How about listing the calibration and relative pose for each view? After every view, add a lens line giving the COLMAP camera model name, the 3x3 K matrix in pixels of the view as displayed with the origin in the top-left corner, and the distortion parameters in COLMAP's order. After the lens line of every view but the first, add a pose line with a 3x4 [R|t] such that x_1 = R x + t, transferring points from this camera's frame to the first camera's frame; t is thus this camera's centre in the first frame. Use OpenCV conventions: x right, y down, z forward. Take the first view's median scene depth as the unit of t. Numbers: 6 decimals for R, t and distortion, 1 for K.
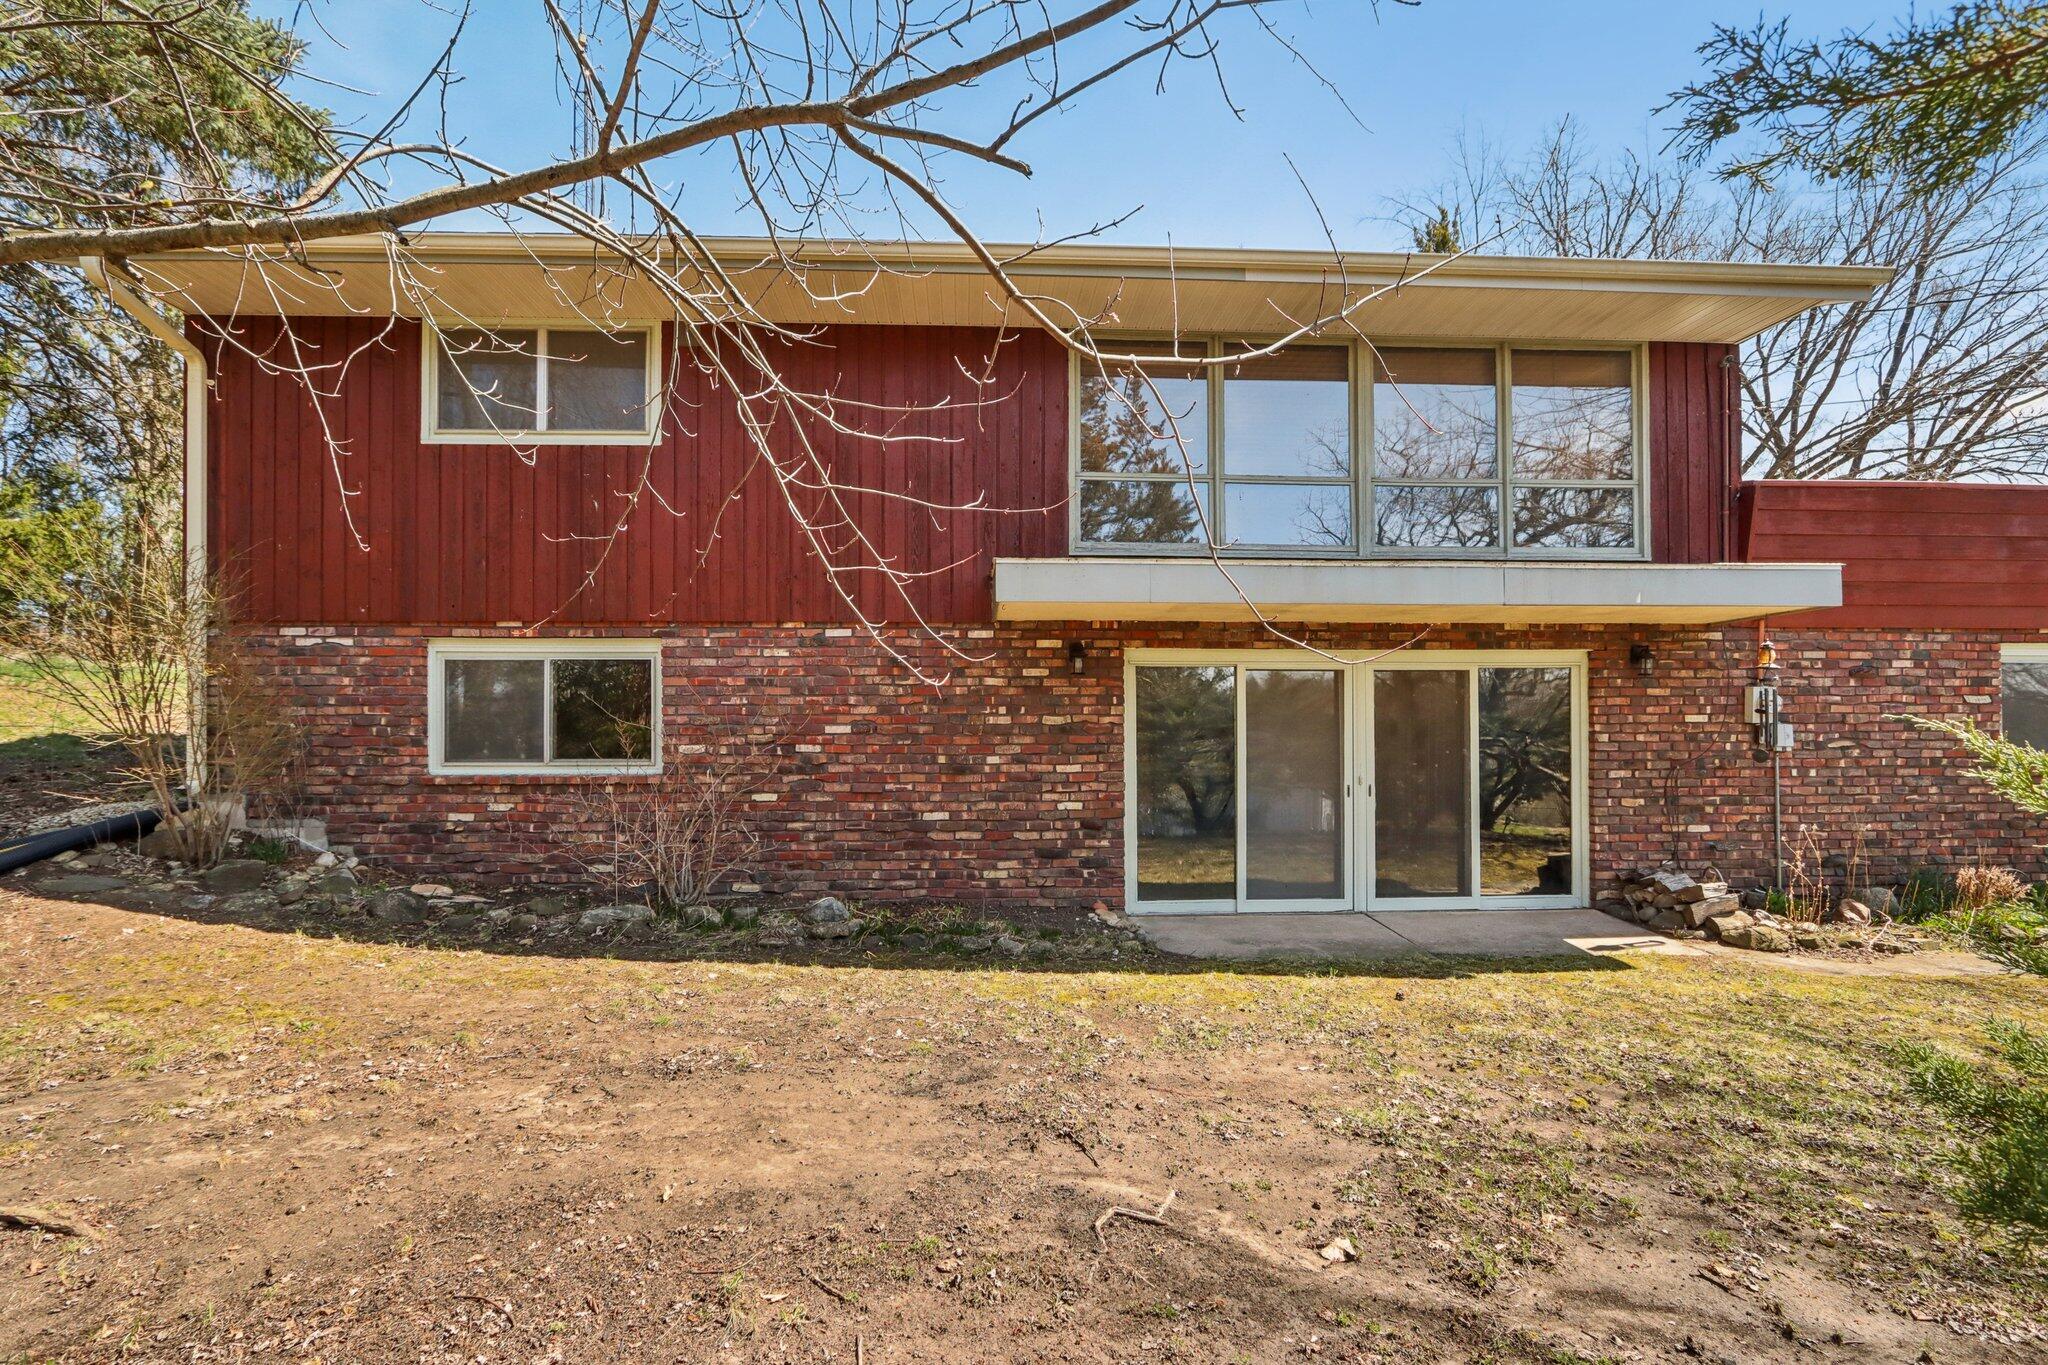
lens RADIAL K [[954.6, 0, 1024.0], [0, 954.6, 715.9], [0, 0, 1]] dist [-0.017529, -0.000001]
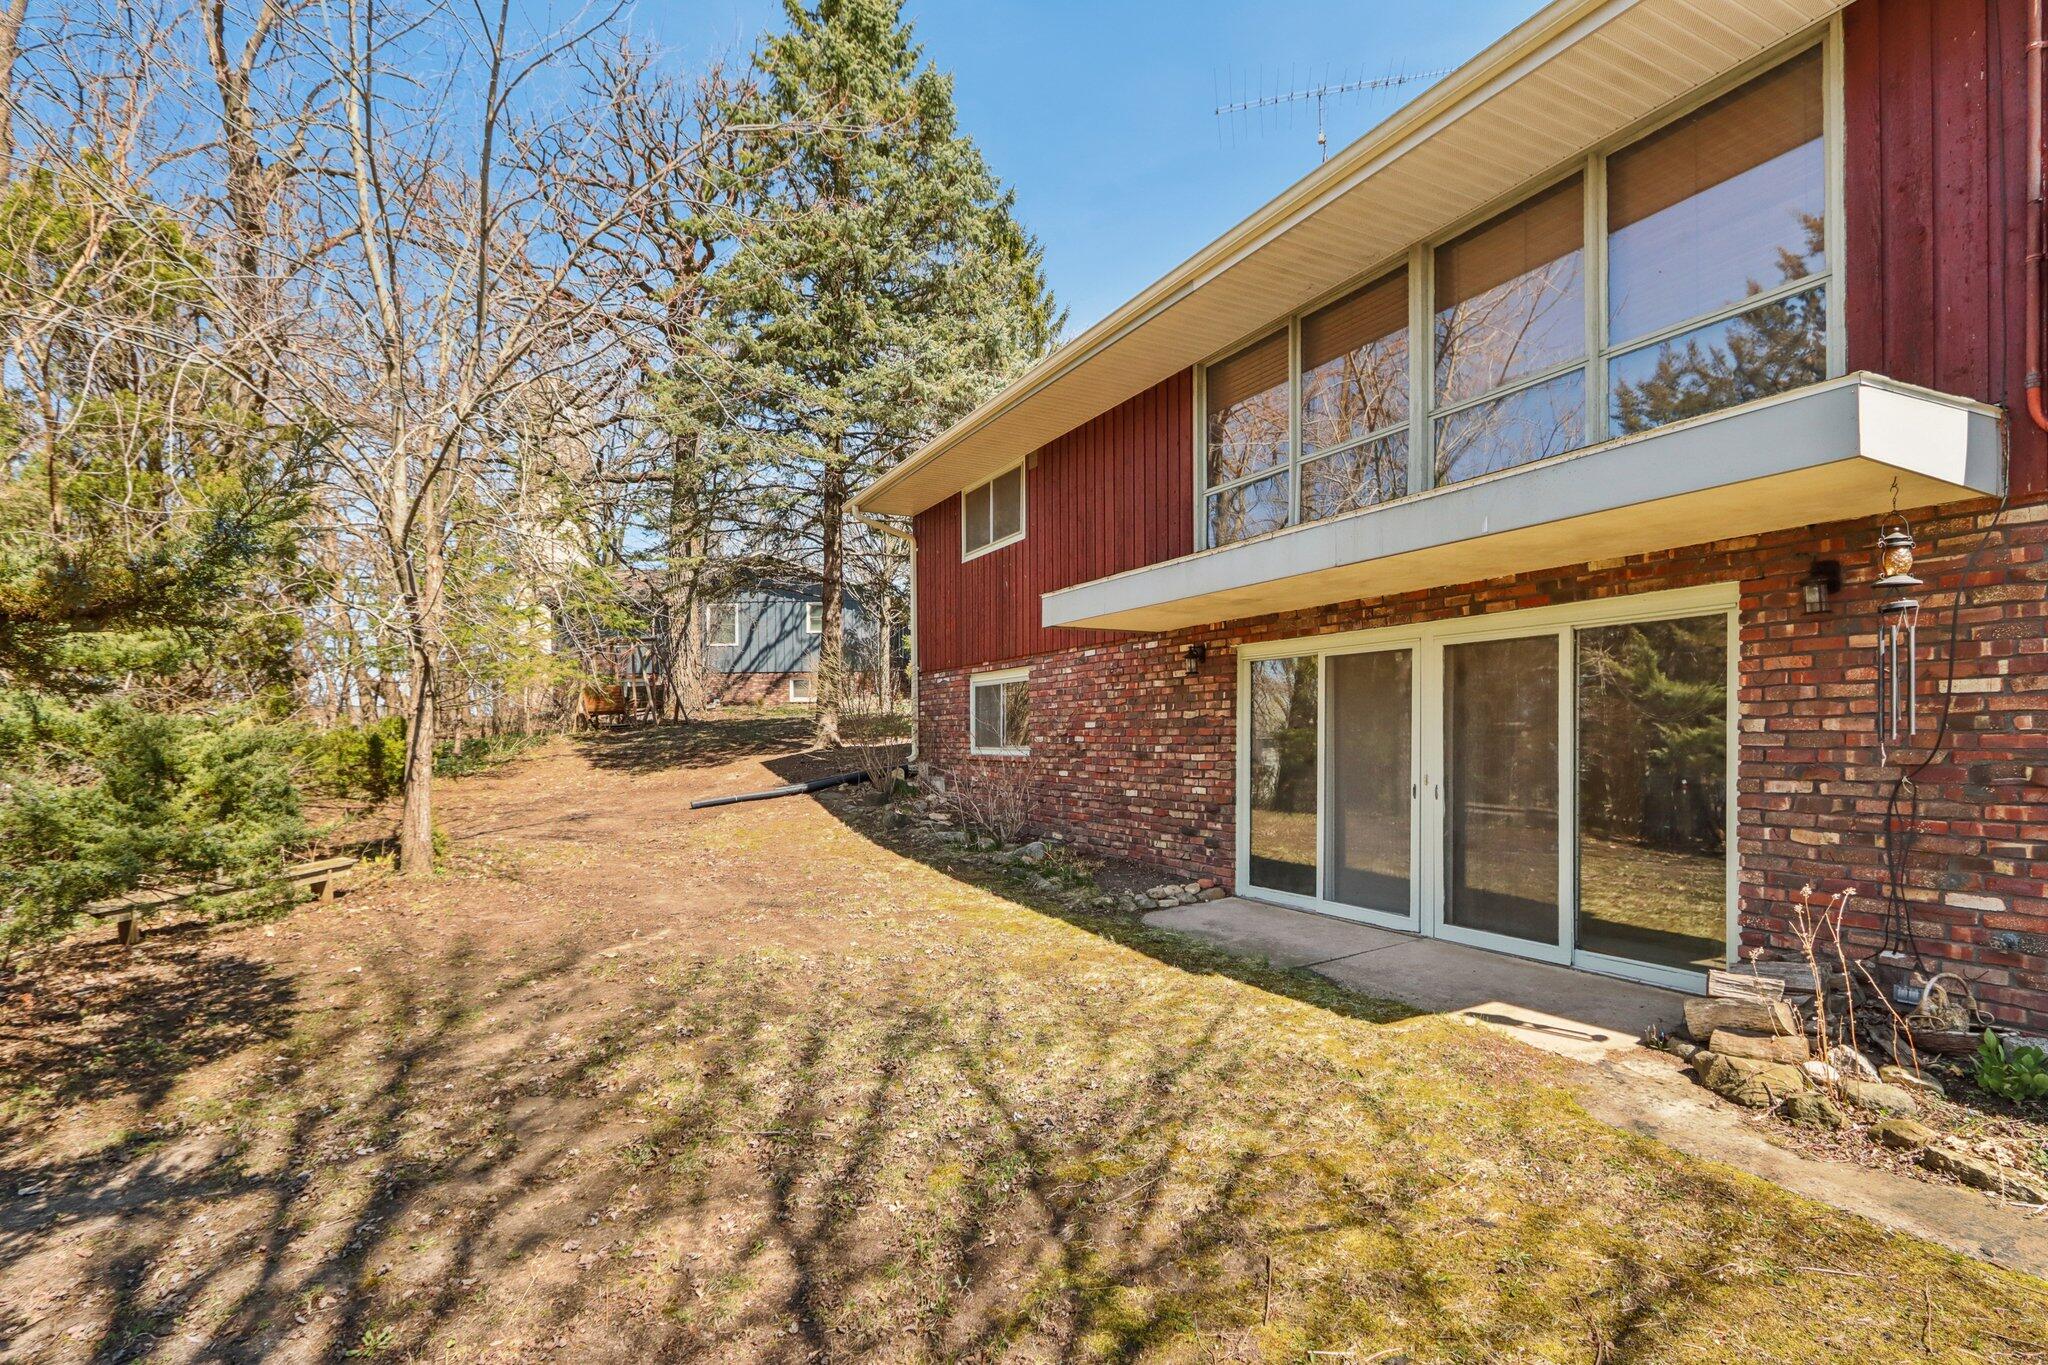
lens RADIAL K [[973.2, 0, 1022.6], [0, 973.2, 737.2], [0, 0, 1]] dist [-0.003229, -0.000746]
pose [[0.424377, 0.000765, -0.905485, 0.998223], [0.017408, 0.999808, 0.009003, 0.017432], [0.905318, -0.019584, 0.424282, 0.326777]]
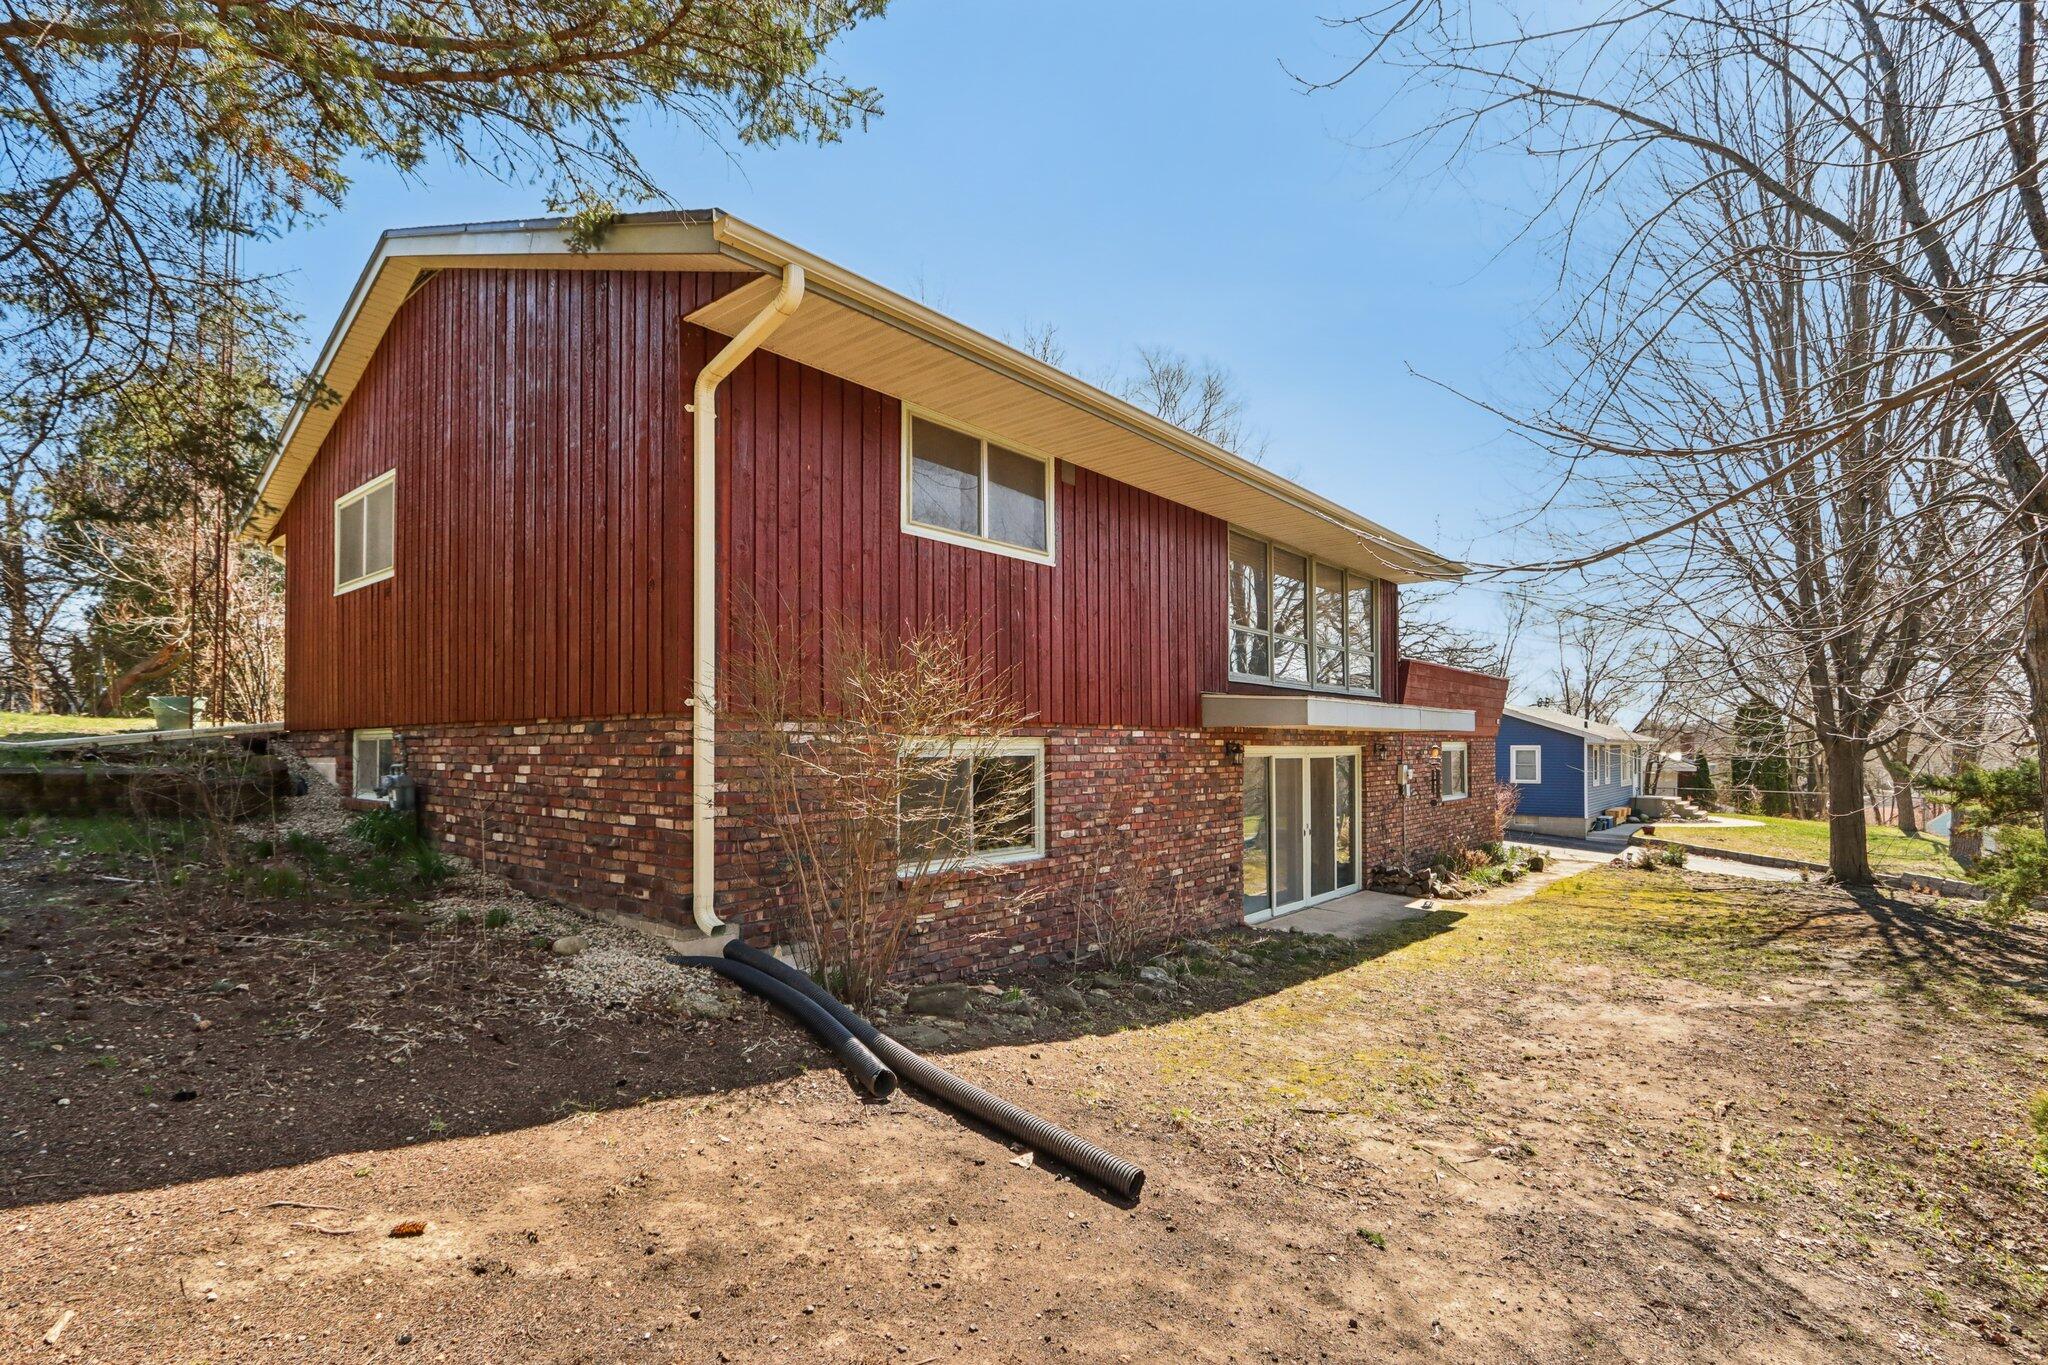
lens RADIAL K [[973.2, 0, 1022.6], [0, 973.2, 737.2], [0, 0, 1]] dist [-0.003229, -0.000746]
pose [[0.676970, 0.008940, 0.735957, -1.233240], [-0.014628, 0.999892, 0.001310, -0.081337], [-0.735866, -0.011653, 0.677027, 0.238877]]
